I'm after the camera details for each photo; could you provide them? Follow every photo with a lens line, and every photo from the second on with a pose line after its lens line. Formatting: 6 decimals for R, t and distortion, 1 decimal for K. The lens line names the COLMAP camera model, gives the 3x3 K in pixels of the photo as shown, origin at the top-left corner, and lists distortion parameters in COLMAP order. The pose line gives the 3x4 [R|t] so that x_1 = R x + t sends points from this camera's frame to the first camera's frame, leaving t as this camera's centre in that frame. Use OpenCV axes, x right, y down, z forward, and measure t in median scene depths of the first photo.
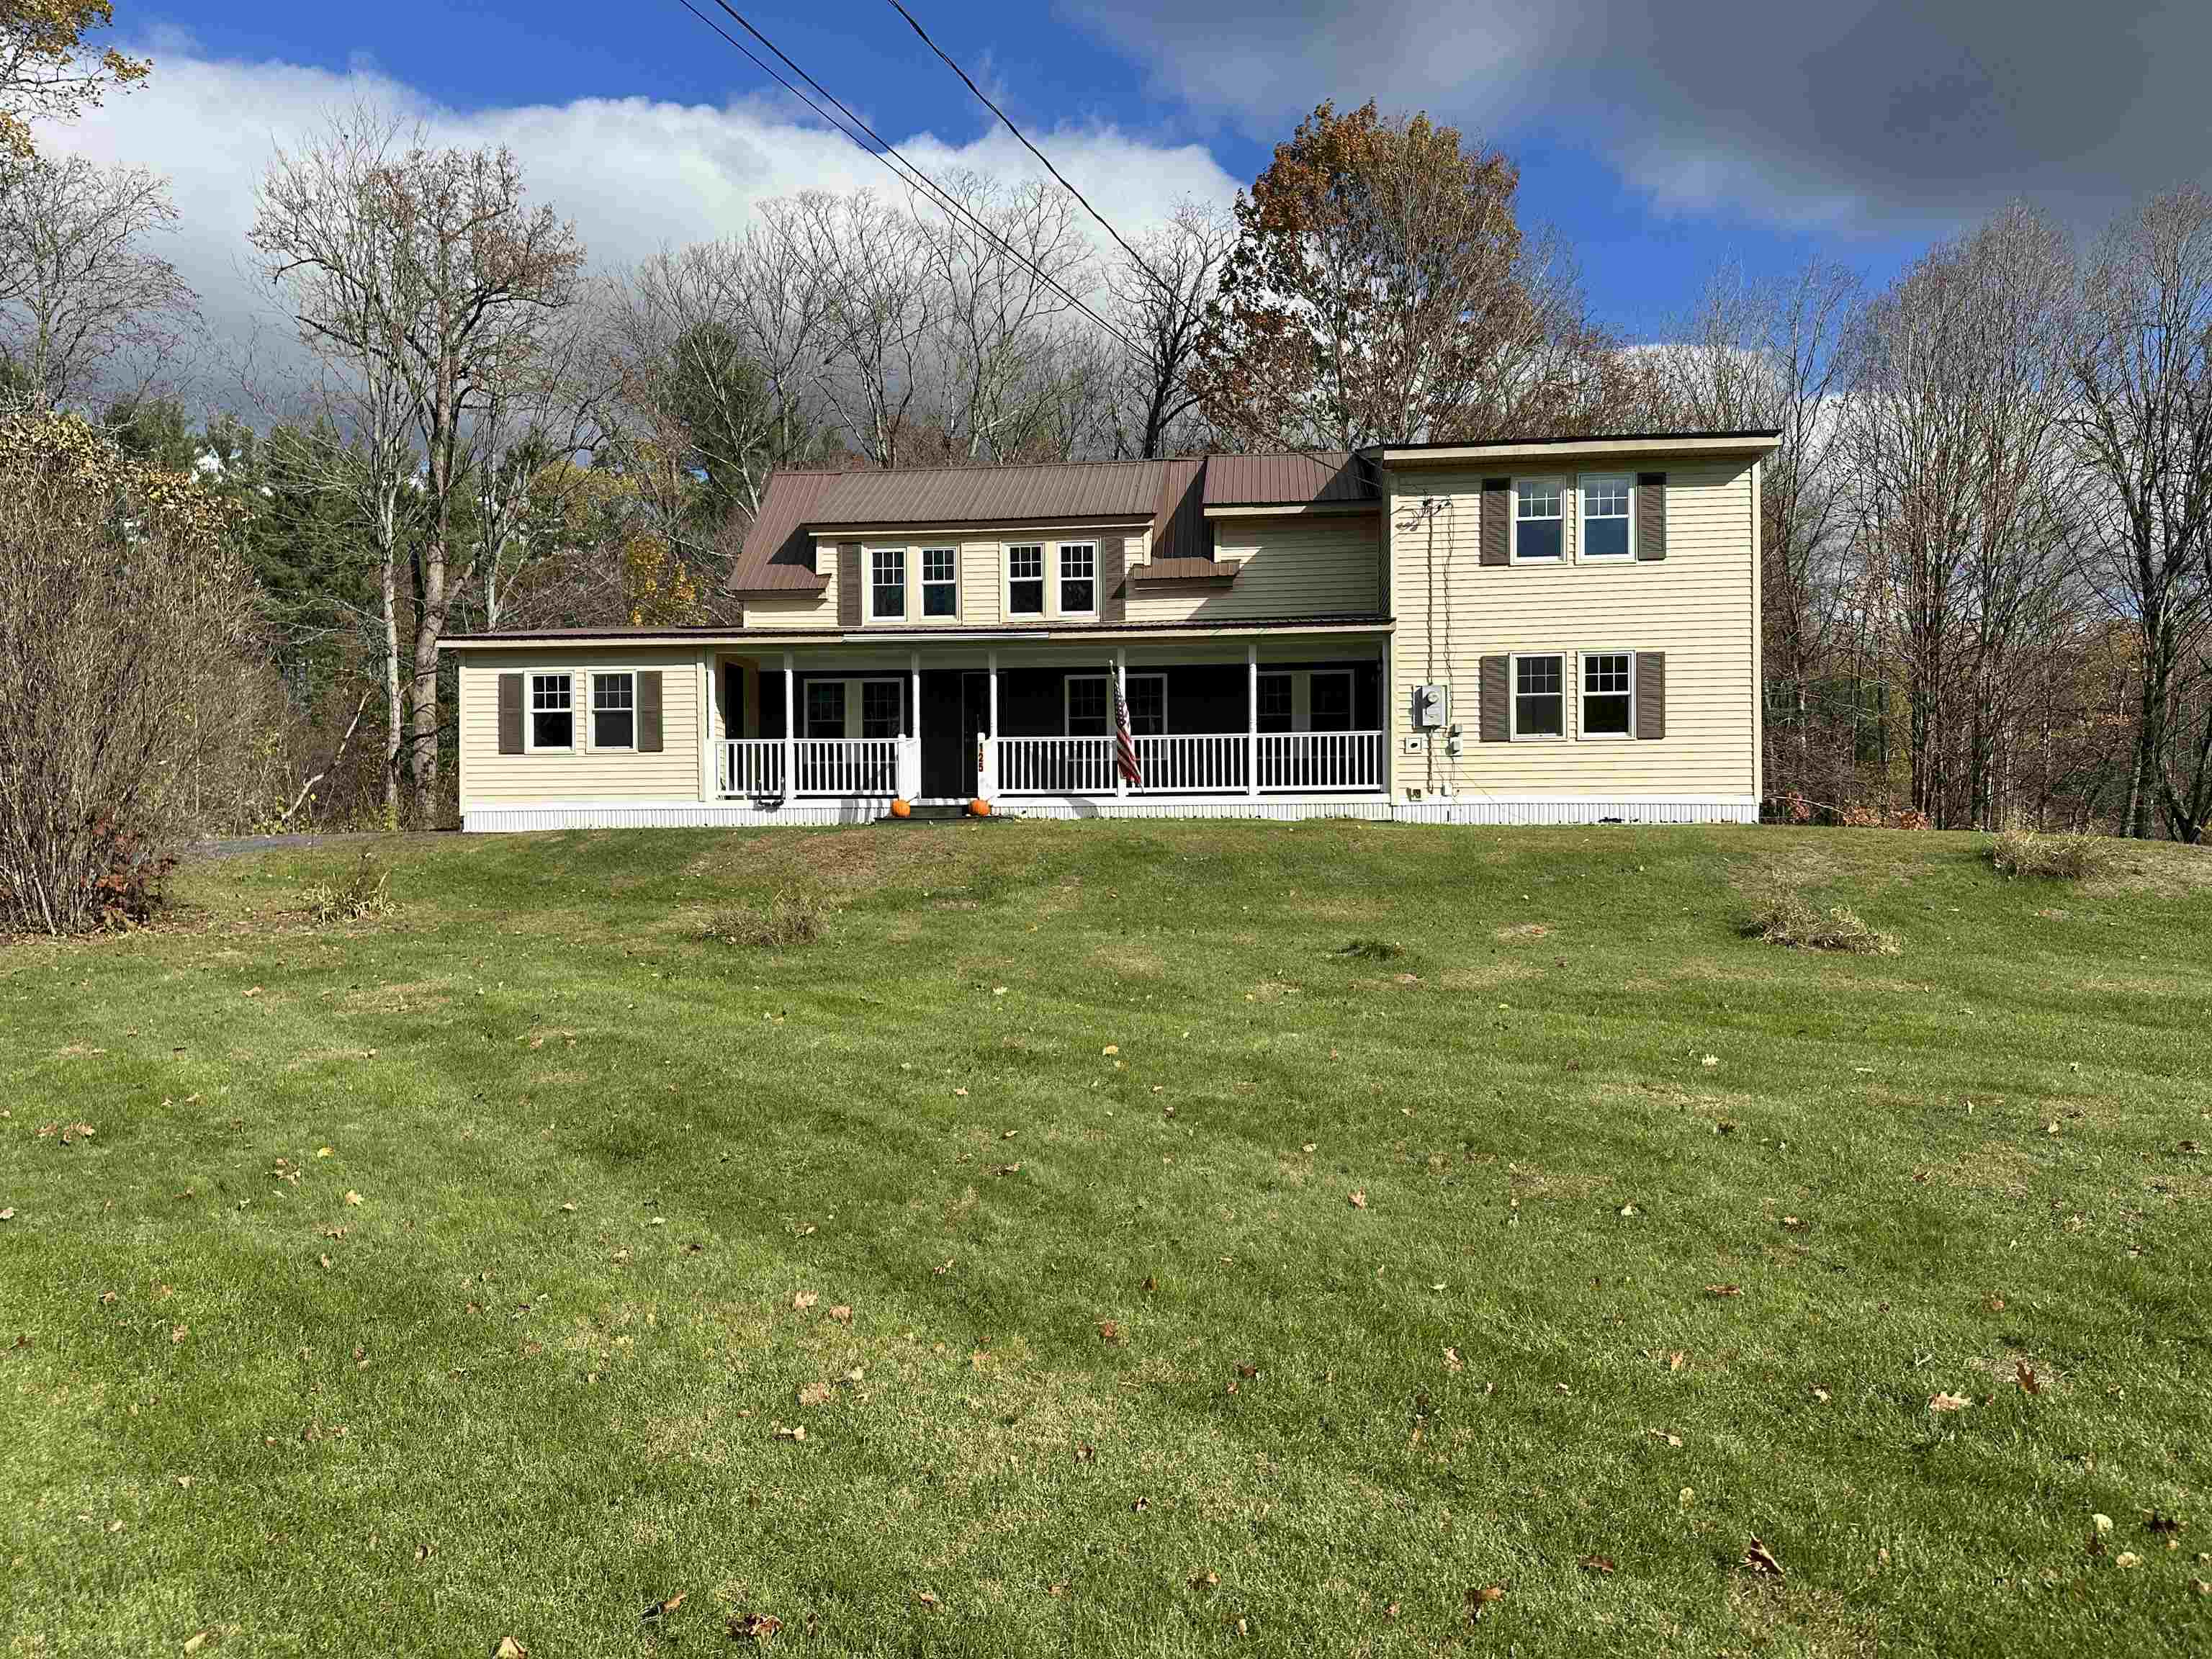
lens RADIAL K [[1486.3, 0, 1106.0], [0, 1486.3, 829.5], [0, 0, 1]] dist [0.084586, -0.000399]
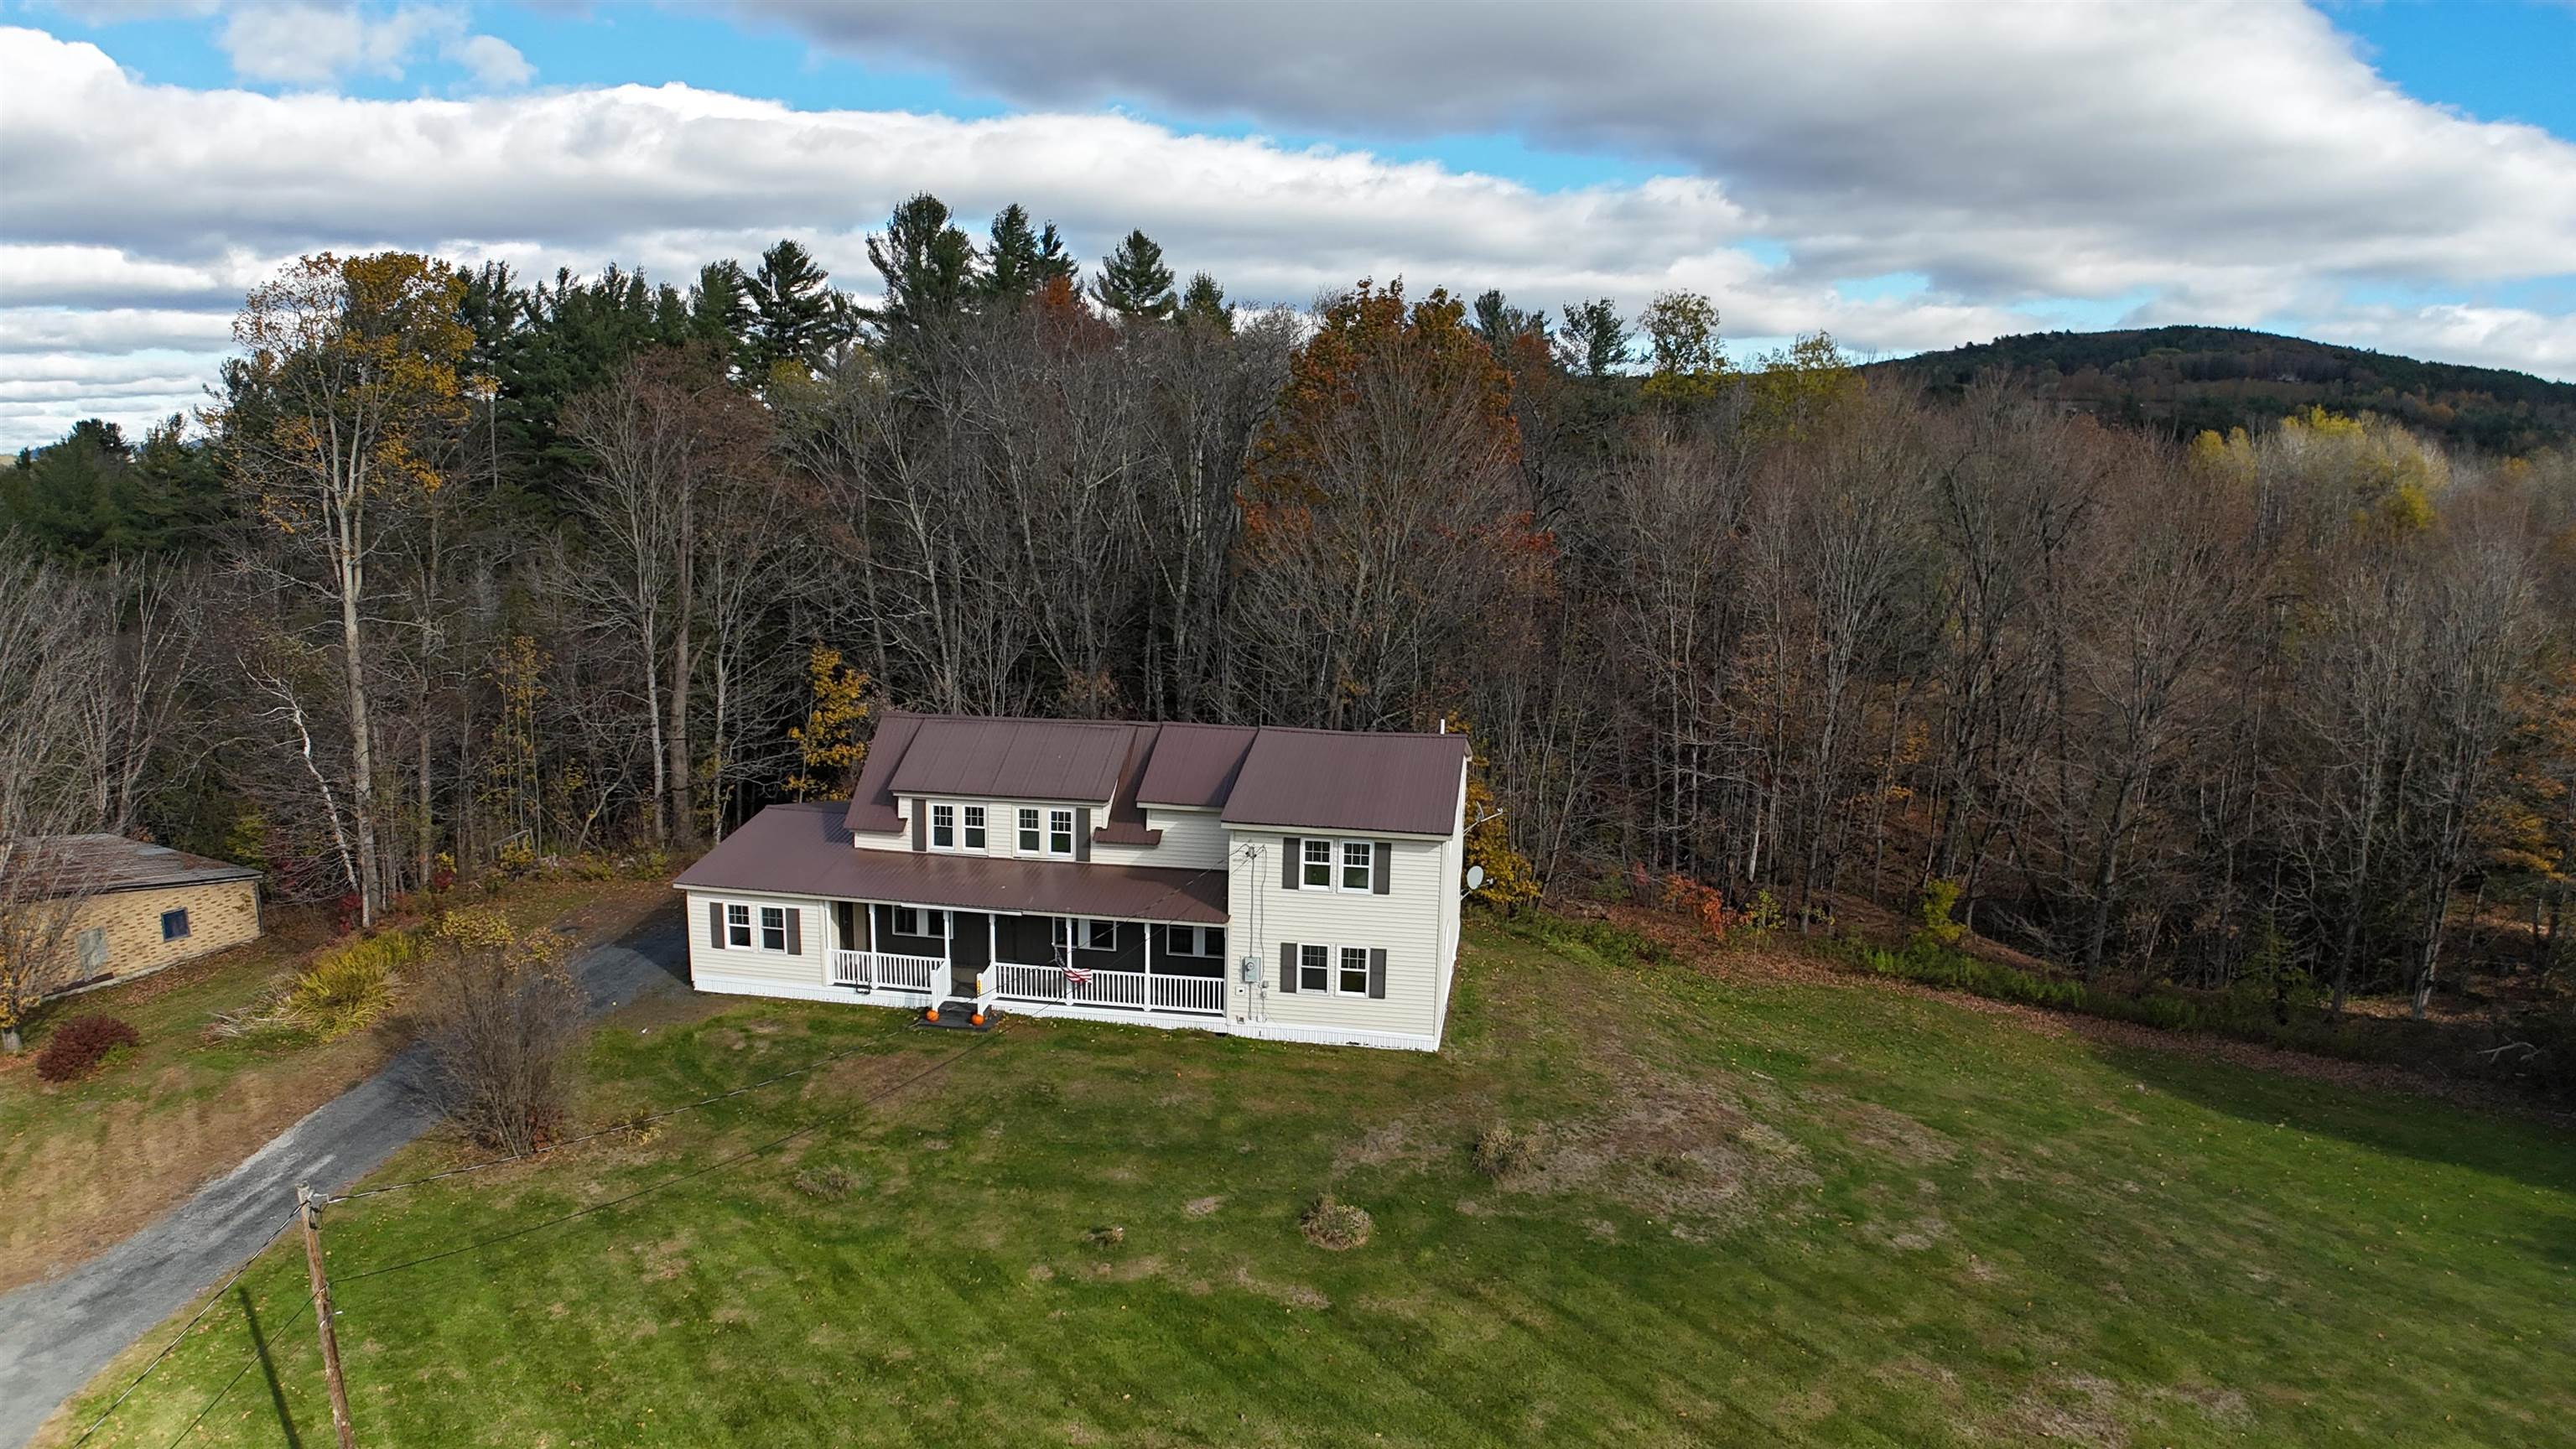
lens RADIAL K [[1553.1, 0, 1288.0], [0, 1553.1, 724.5], [0, 0, 1]] dist [-0.173142, 0.013878]
pose [[0.998123, 0.030829, -0.052917, 0.320397], [-0.022358, 0.987850, 0.153795, -0.573257], [0.057015, -0.152323, 0.986685, -0.585589]]
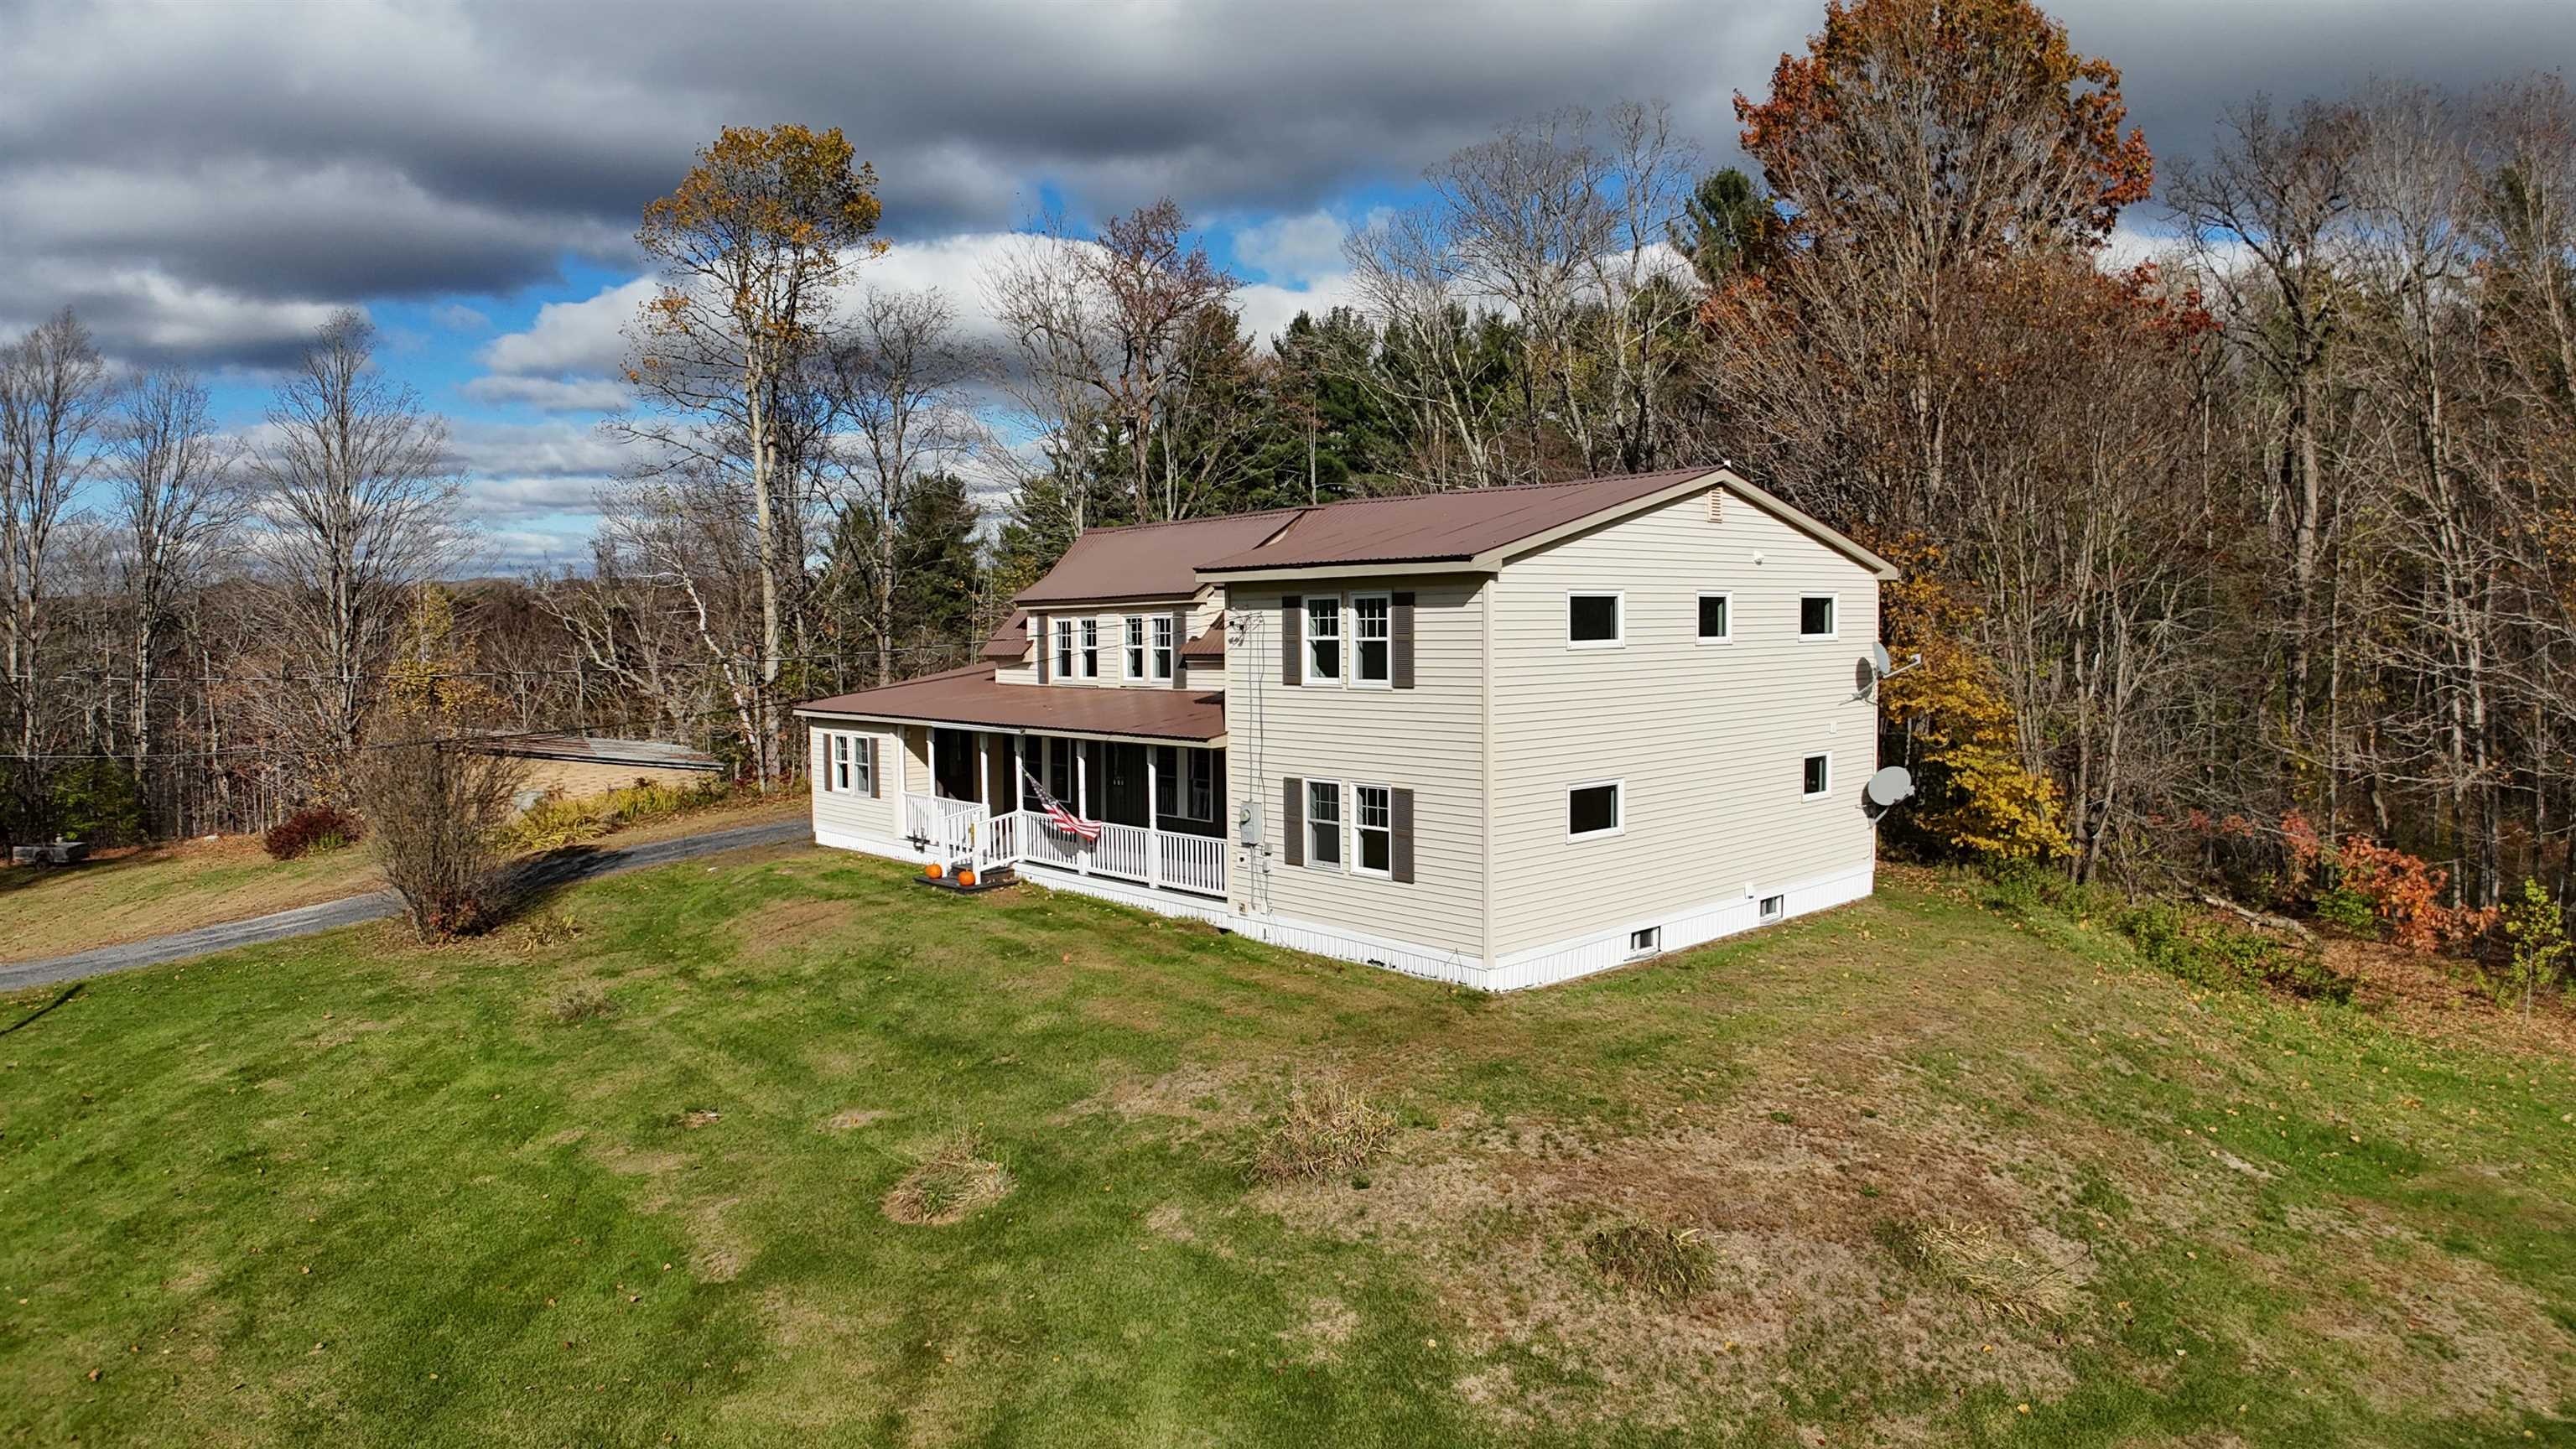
lens RADIAL K [[1553.1, 0, 1288.0], [0, 1553.1, 724.5], [0, 0, 1]] dist [-0.173142, 0.013878]
pose [[0.745439, 0.038800, -0.665444, 0.871010], [0.012897, 0.997278, 0.072596, -0.210416], [0.666449, -0.062698, 0.742909, 0.237994]]
